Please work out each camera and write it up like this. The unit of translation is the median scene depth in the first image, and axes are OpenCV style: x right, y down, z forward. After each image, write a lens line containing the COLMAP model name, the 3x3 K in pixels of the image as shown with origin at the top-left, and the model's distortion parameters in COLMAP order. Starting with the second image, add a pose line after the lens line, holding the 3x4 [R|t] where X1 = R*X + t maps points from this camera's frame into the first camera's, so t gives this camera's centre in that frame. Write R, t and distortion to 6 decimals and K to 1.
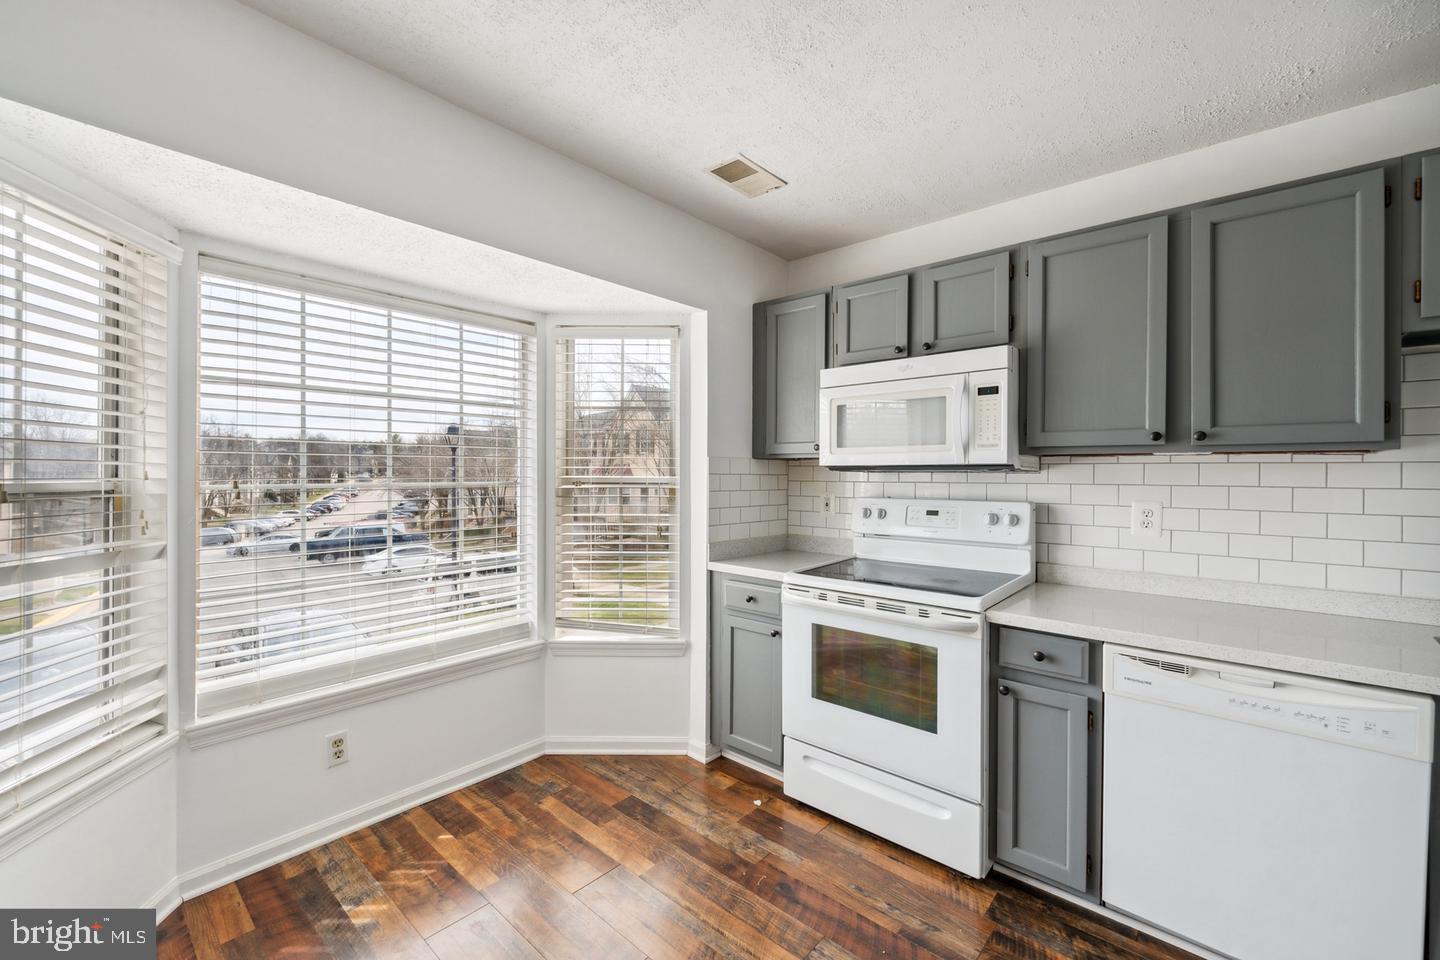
lens RADIAL K [[601.5, 0, 722.0], [0, 601.5, 472.5], [0, 0, 1]] dist [0.001239, -0.000136]
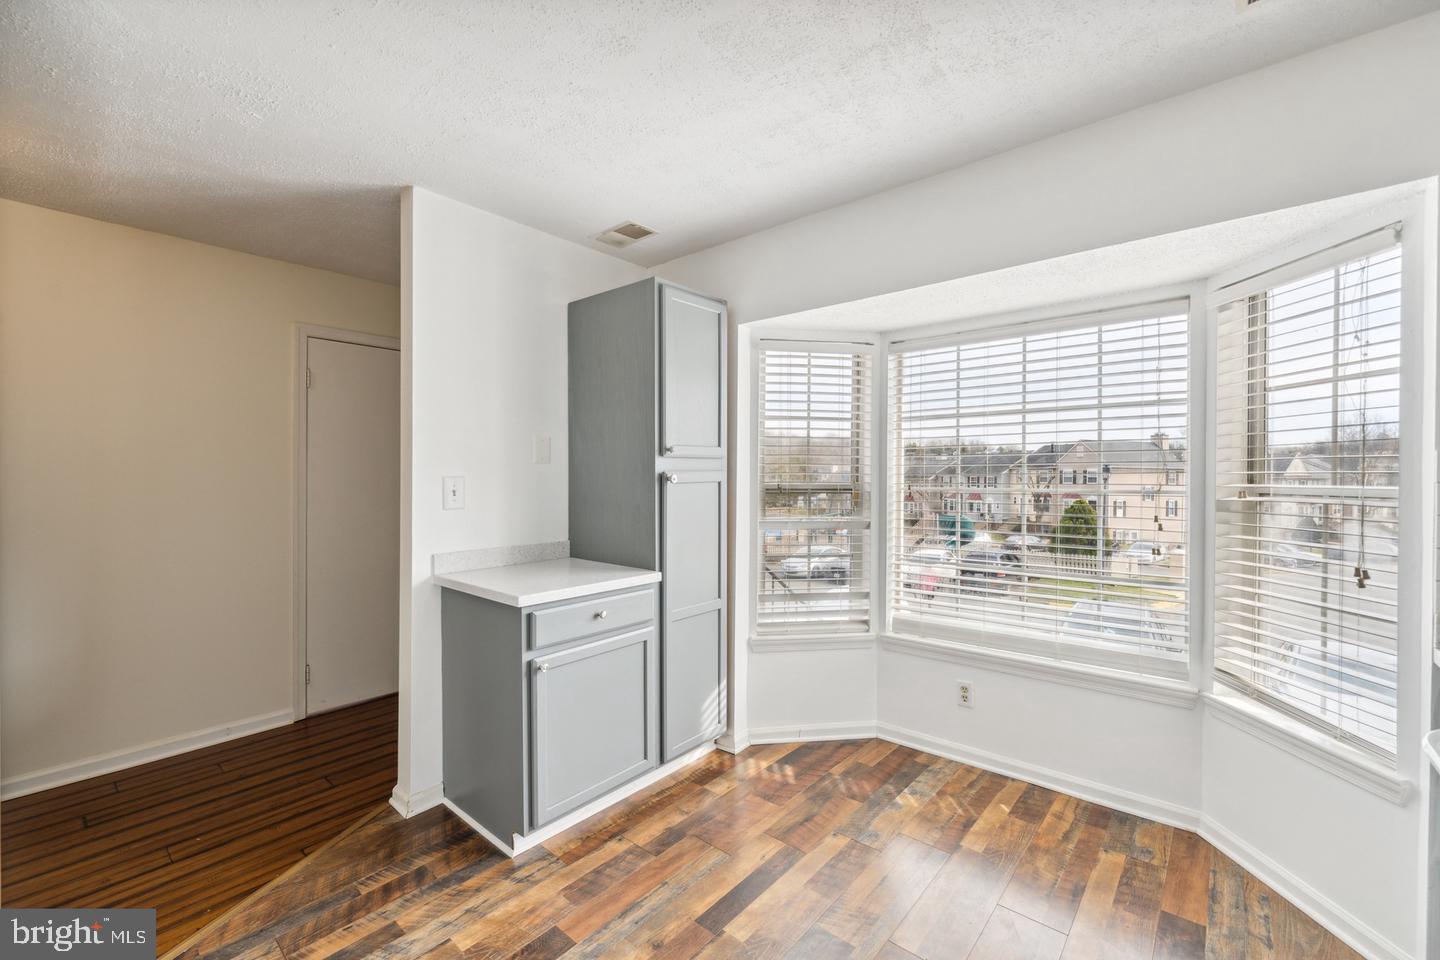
lens RADIAL K [[584.3, 0, 722.6], [0, 584.3, 483.0], [0, 0, 1]] dist [-0.002968, -0.000242]
pose [[0.017982, -0.003034, -0.999834, 0.600235], [-0.009921, 0.999946, -0.003213, 0.018223], [0.999789, 0.009977, 0.017951, 0.457422]]
